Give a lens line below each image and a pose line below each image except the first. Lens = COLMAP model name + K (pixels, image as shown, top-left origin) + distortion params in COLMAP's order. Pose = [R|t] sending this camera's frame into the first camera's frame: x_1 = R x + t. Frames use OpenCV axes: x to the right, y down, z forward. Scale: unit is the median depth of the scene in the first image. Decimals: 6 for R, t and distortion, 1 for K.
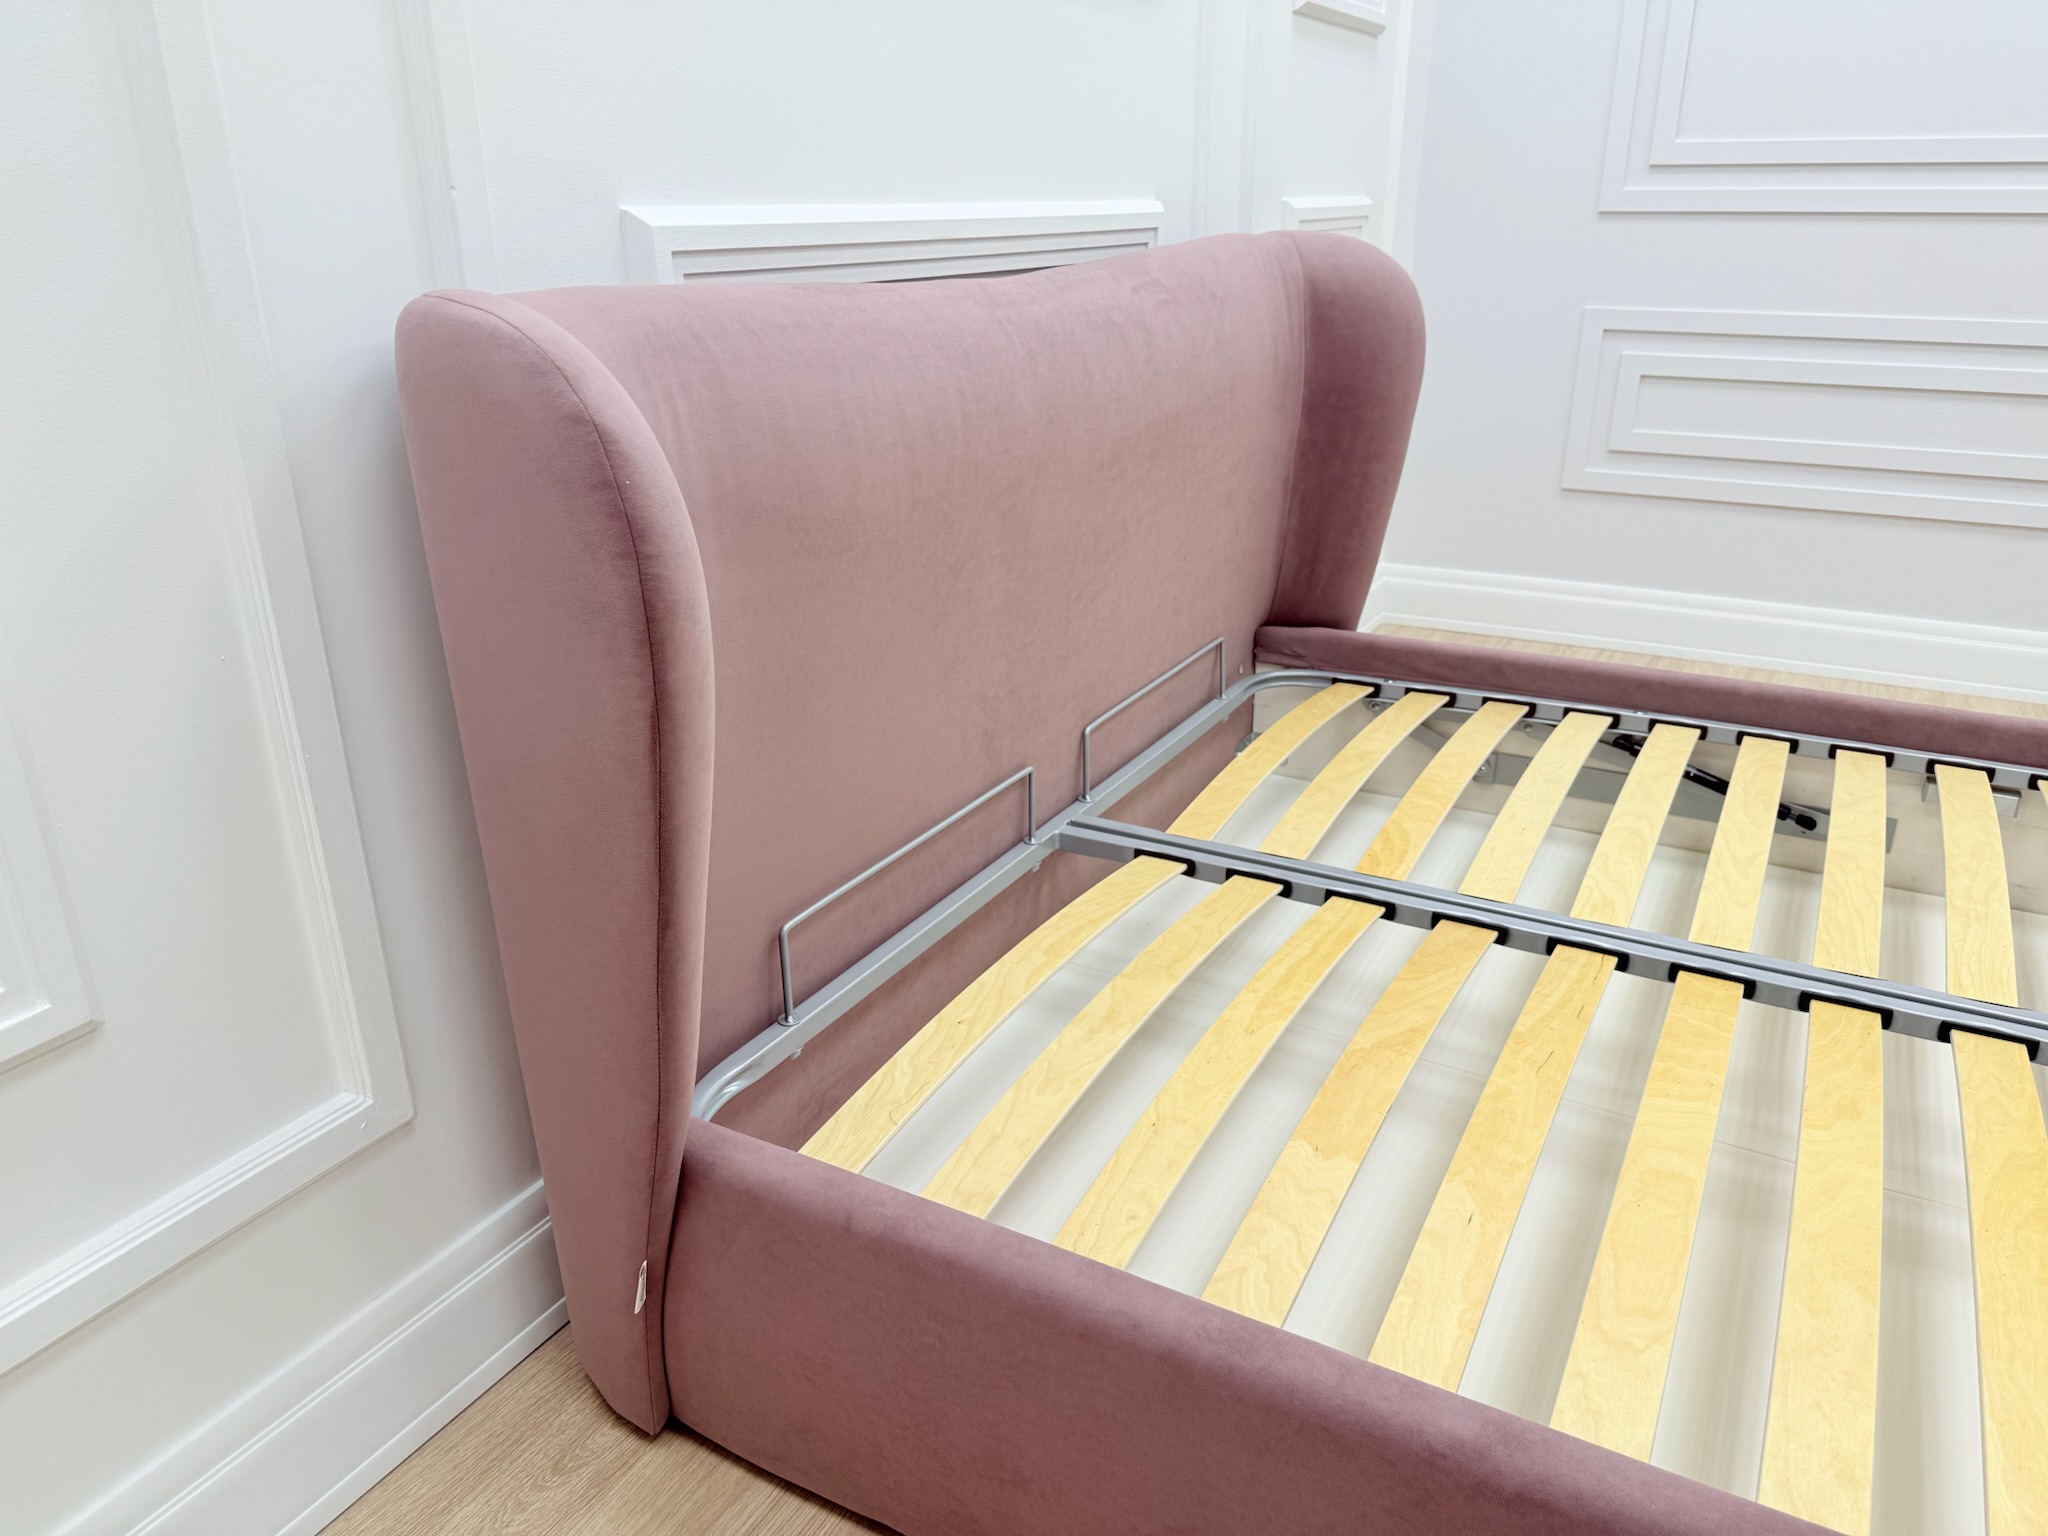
lens RADIAL K [[1433.3, 0, 1038.2], [0, 1433.3, 781.9], [0, 0, 1]] dist [0.027870, -0.035230]
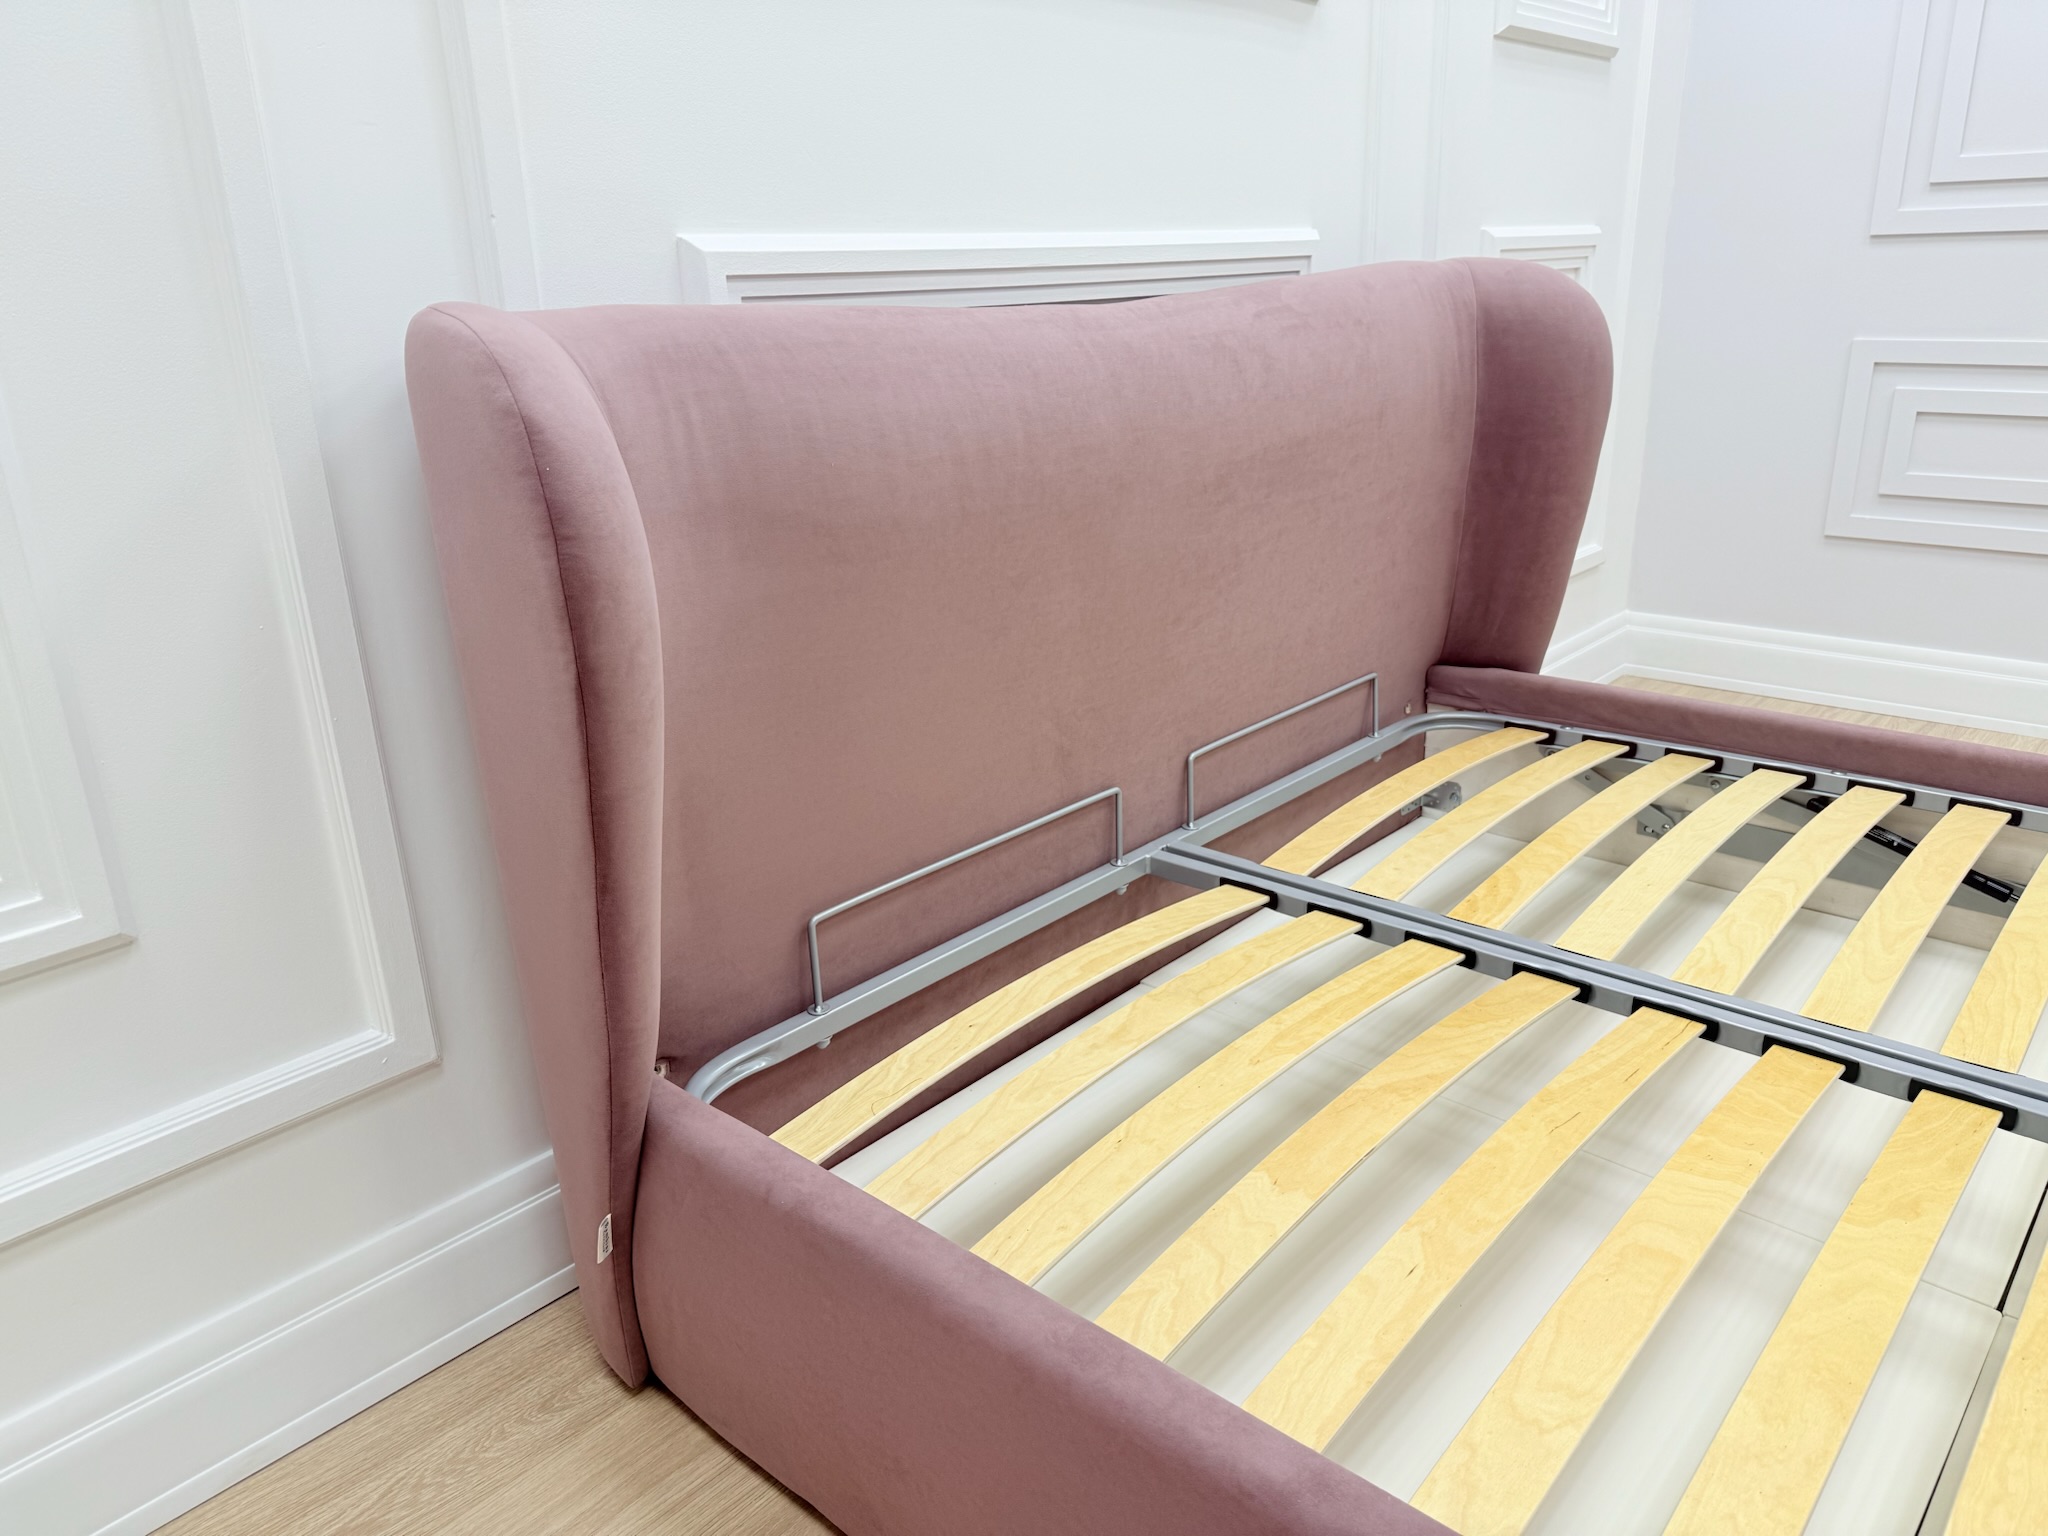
lens RADIAL K [[1433.3, 0, 1049.3], [0, 1433.3, 779.8], [0, 0, 1]] dist [0.027870, -0.035230]
pose [[0.975316, 0.051837, -0.214642, 0.209205], [-0.059983, 0.997699, -0.031608, 0.023643], [0.212510, 0.043702, 0.976181, 0.018817]]
